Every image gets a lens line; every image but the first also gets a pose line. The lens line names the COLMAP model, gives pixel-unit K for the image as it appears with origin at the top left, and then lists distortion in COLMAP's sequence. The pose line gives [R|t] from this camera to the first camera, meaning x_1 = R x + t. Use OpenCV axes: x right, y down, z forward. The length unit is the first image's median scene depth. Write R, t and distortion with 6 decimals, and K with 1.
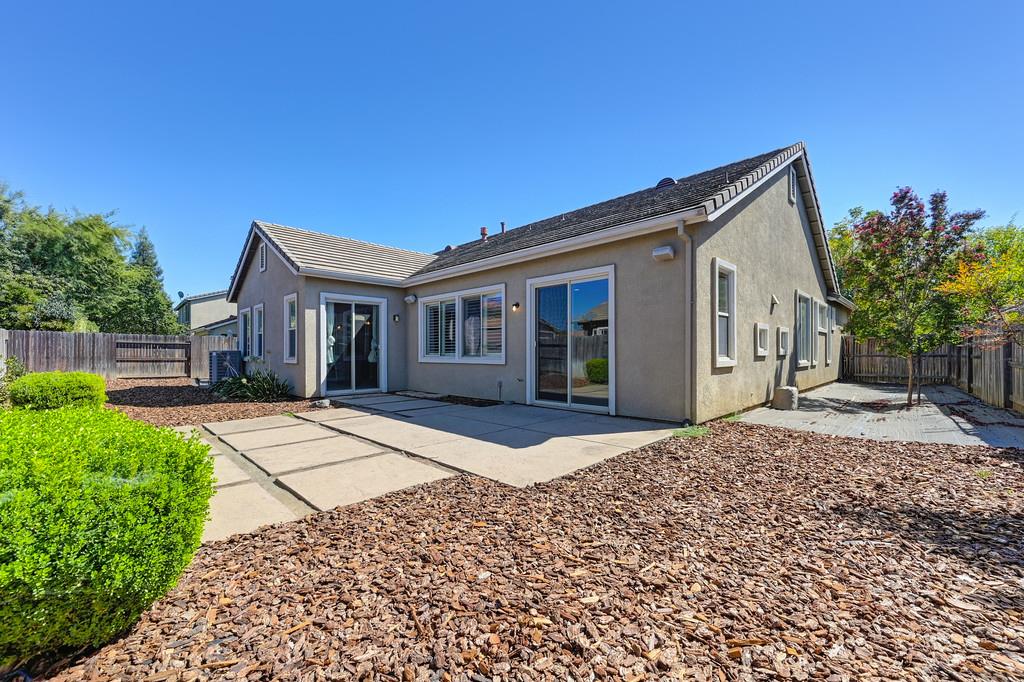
lens RADIAL K [[402.4, 0, 515.9], [0, 402.4, 349.5], [0, 0, 1]] dist [-0.000061, -0.000737]
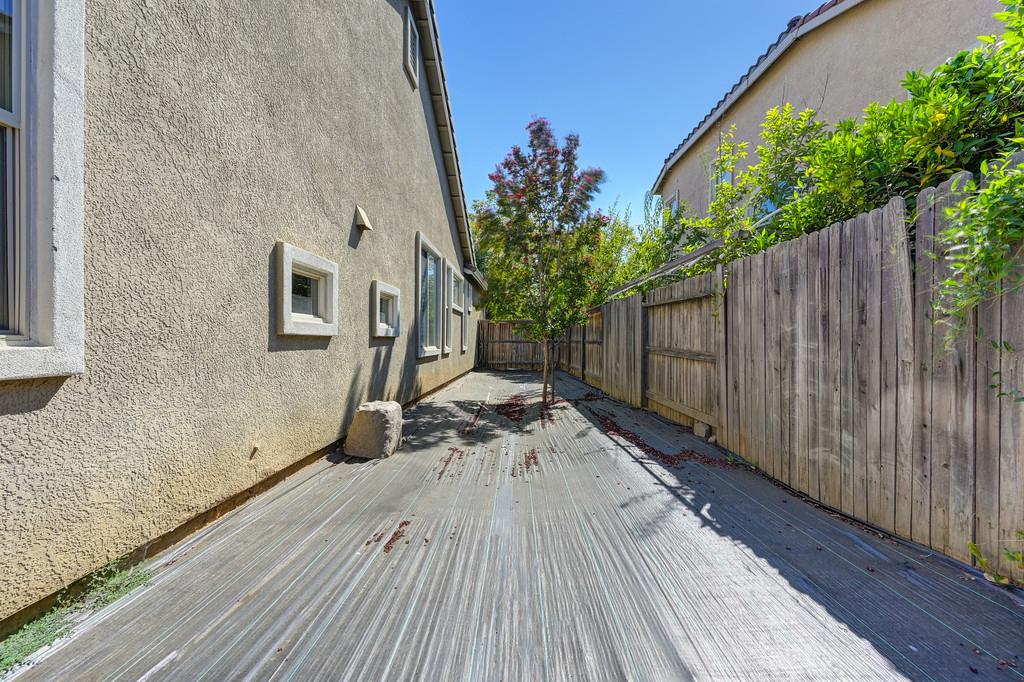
lens RADIAL K [[402.4, 0, 509.2], [0, 402.4, 339.0], [0, 0, 1]] dist [-0.000061, -0.000737]
pose [[0.729643, 0.007541, 0.683787, 0.342961], [-0.011180, 0.999937, 0.000903, 0.011695], [-0.683737, -0.008304, 0.729681, 0.411508]]
